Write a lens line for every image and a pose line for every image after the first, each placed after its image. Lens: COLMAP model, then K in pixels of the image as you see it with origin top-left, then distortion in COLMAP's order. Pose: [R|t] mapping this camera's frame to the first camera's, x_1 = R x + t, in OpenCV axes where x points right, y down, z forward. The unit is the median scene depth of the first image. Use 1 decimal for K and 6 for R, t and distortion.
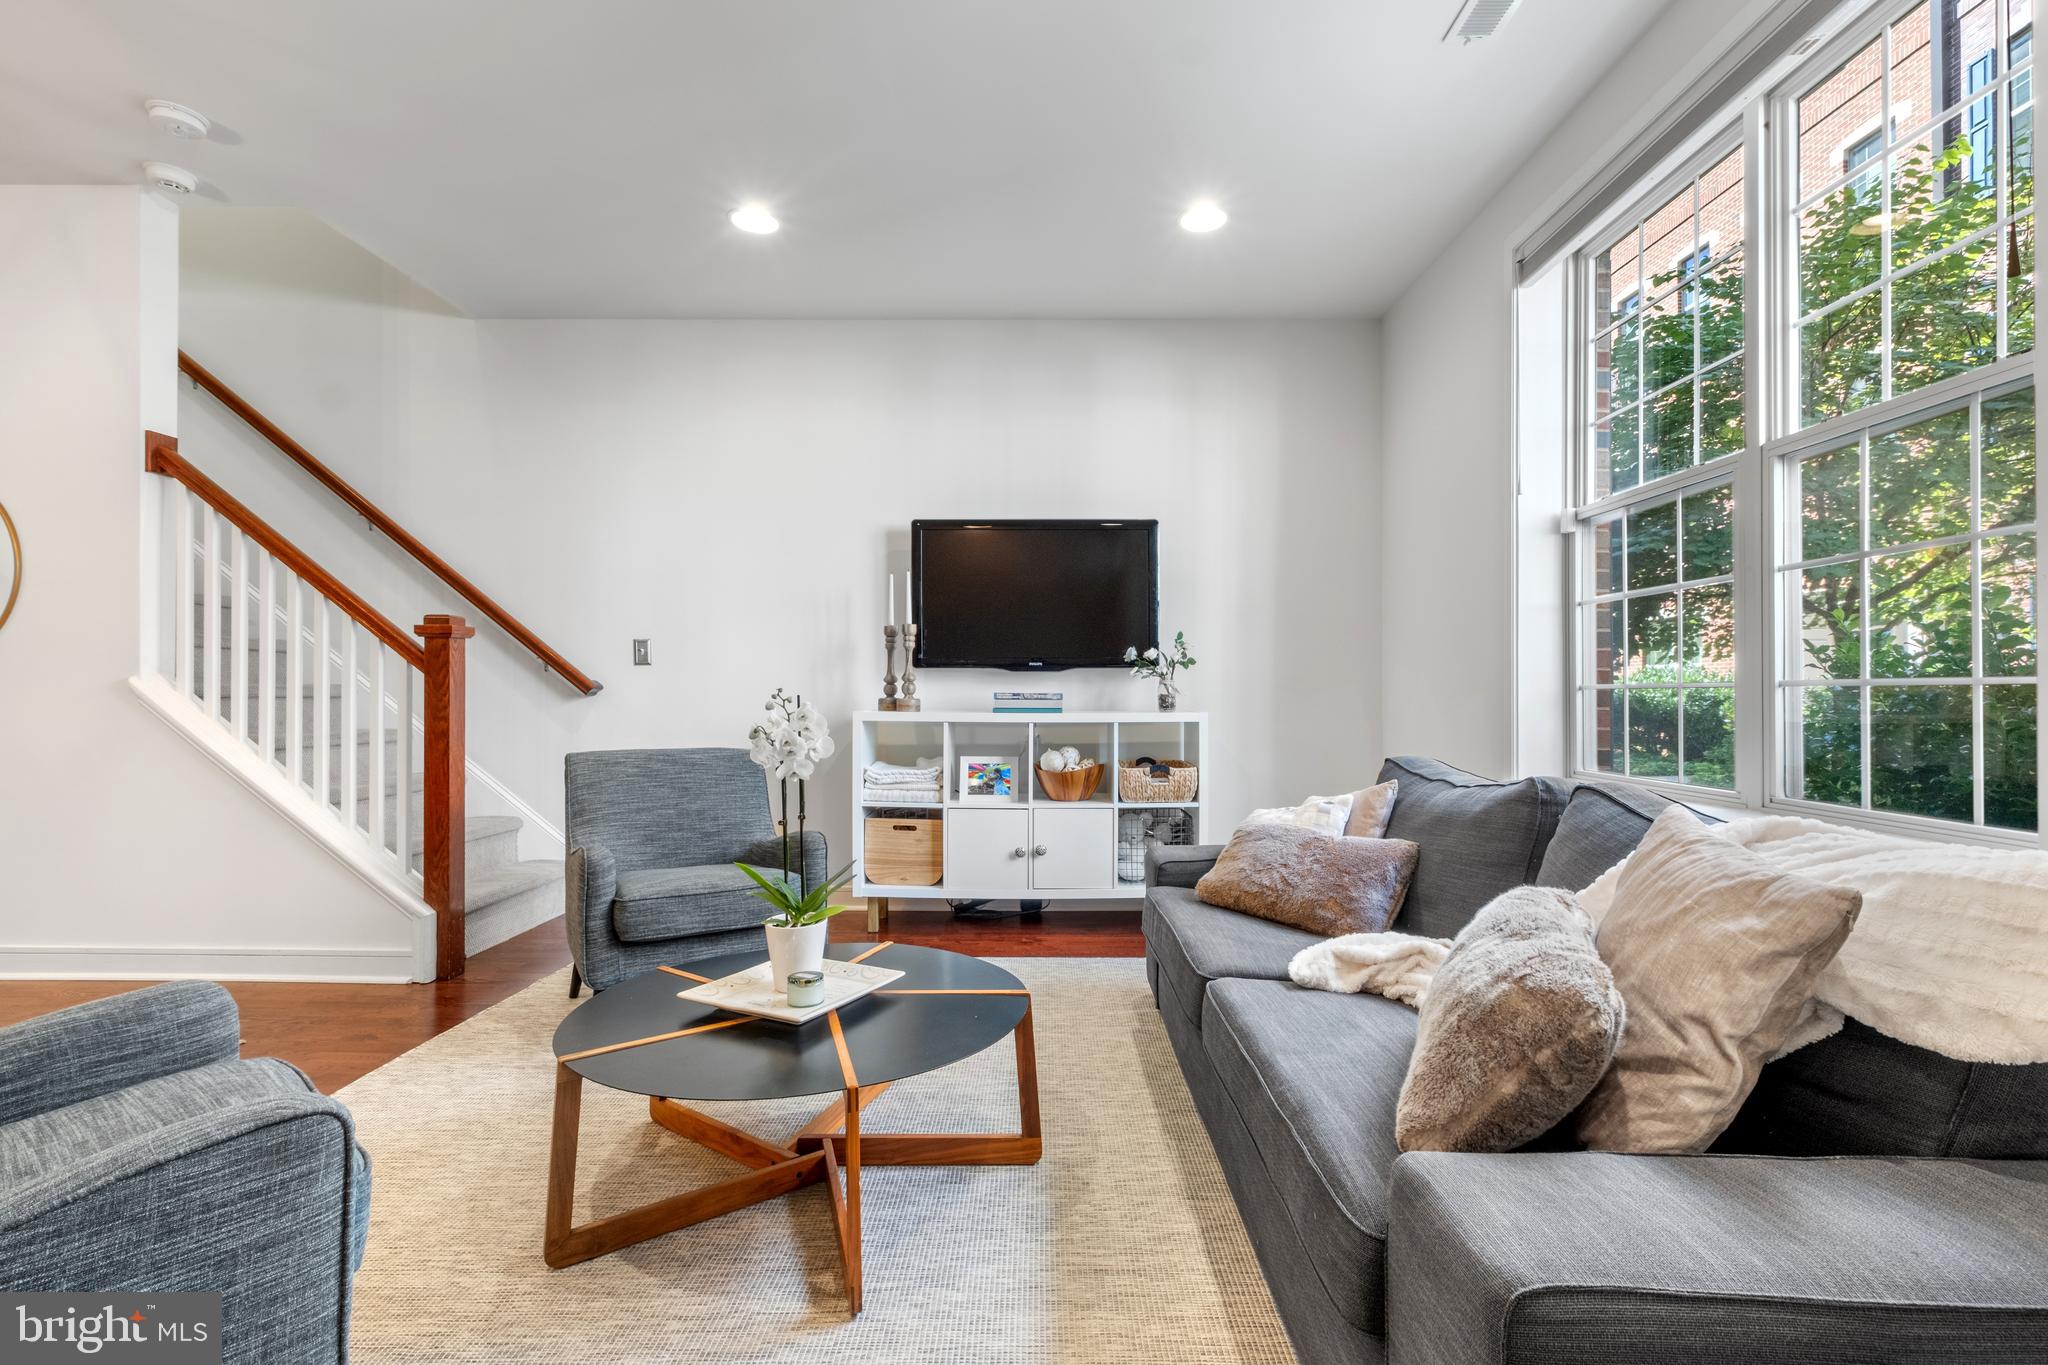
lens RADIAL K [[913.3, 0, 1024.0], [0, 913.3, 682.5], [0, 0, 1]] dist [0.000927, -0.000180]
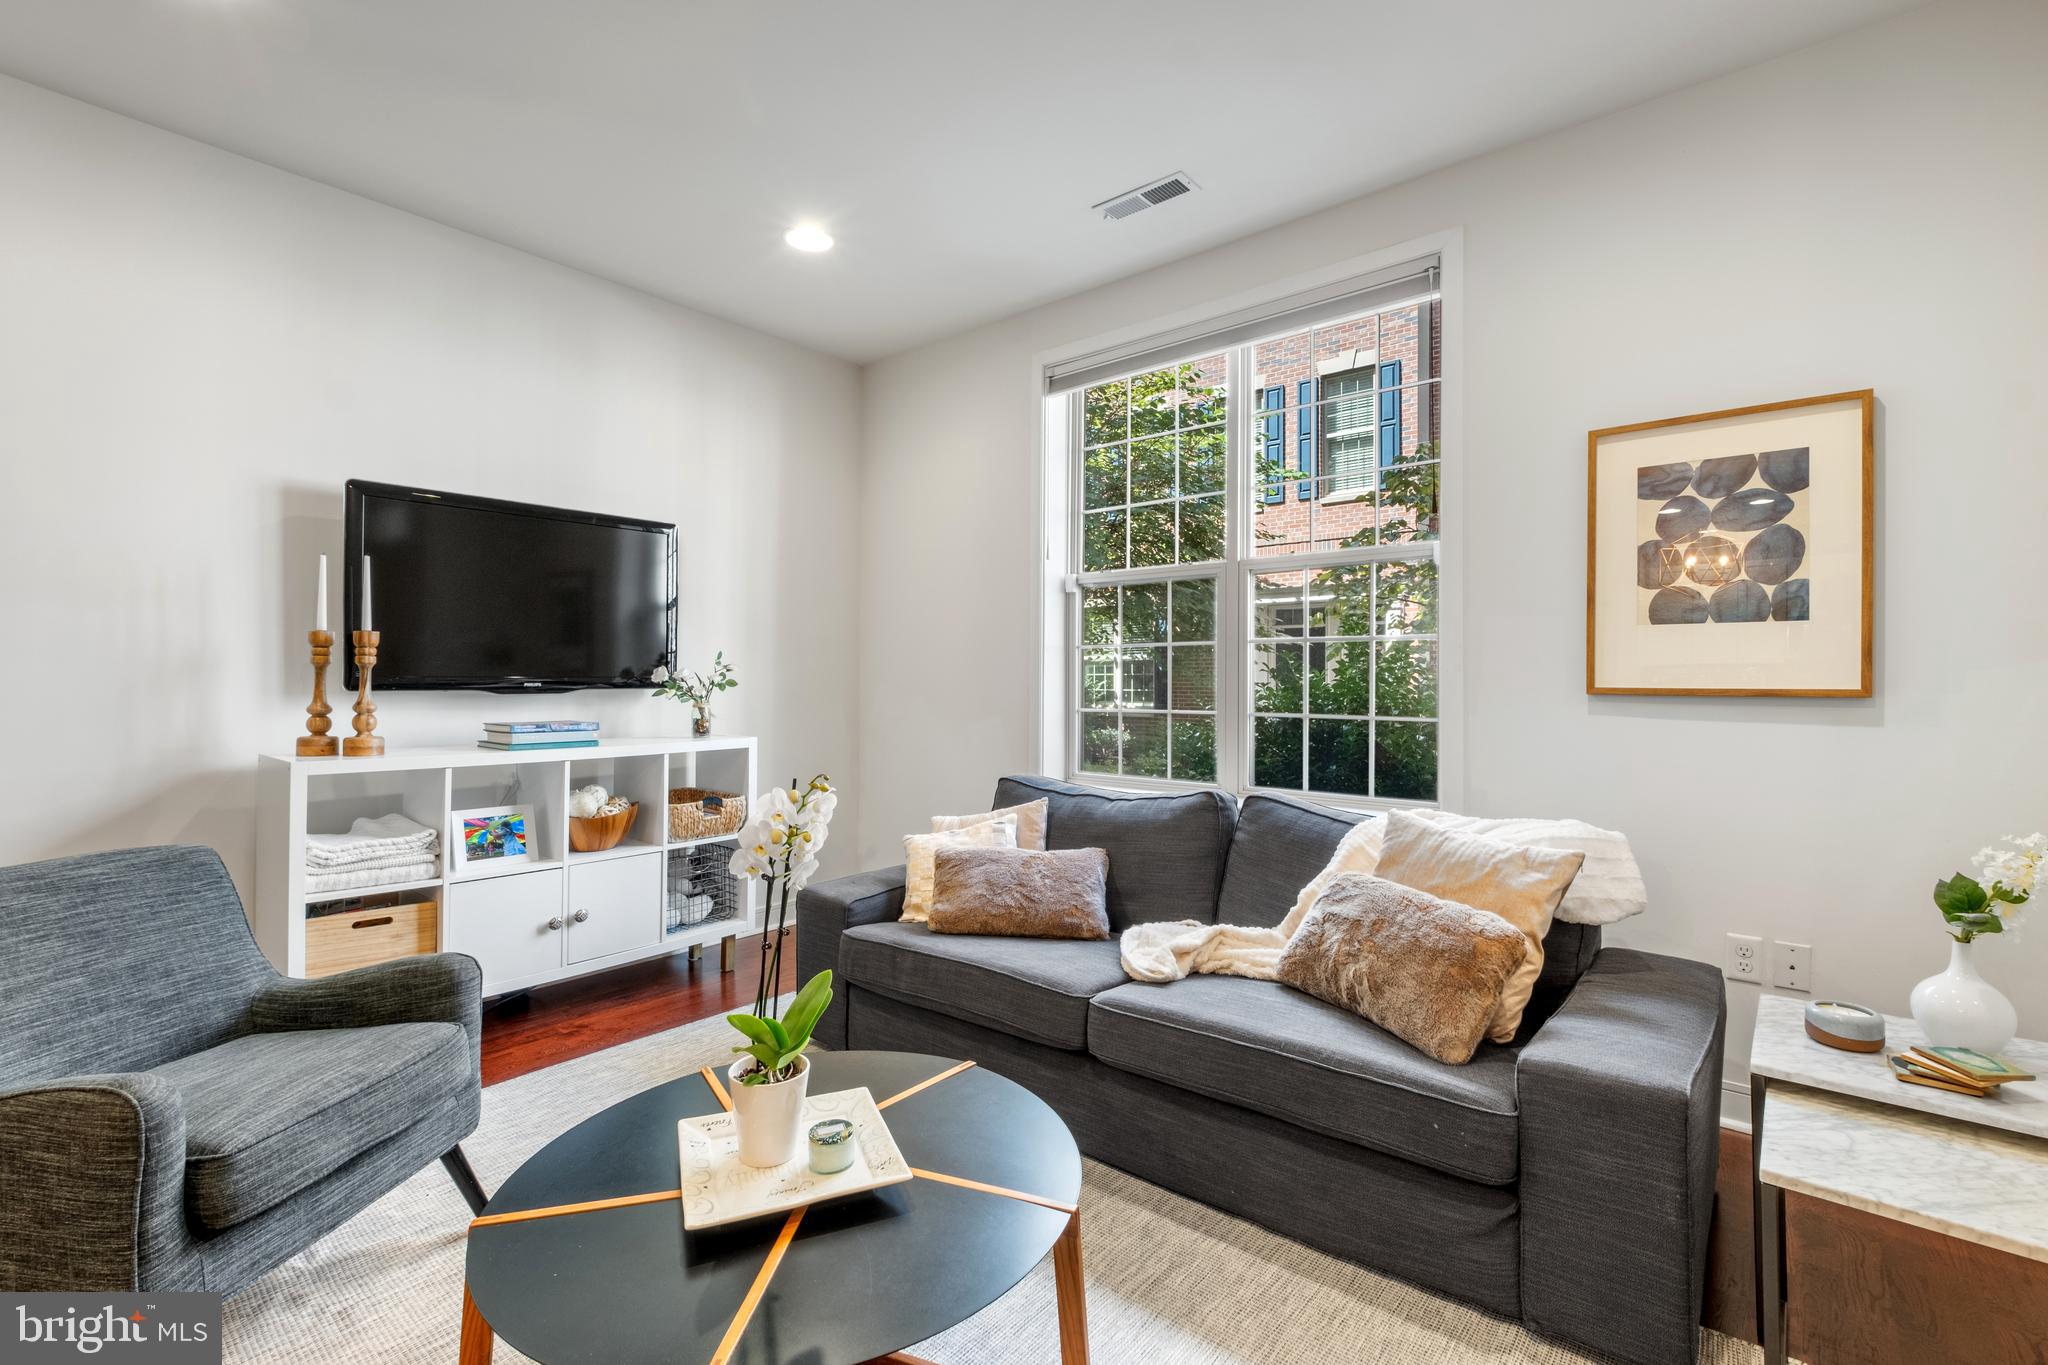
lens RADIAL K [[908.0, 0, 1024.8], [0, 908.0, 668.2], [0, 0, 1]] dist [0.000668, -0.000357]
pose [[0.634772, 0.008869, 0.772649, -0.354331], [-0.010062, 0.999944, -0.003212, -0.039314], [-0.772634, -0.005736, 0.634826, 0.171410]]
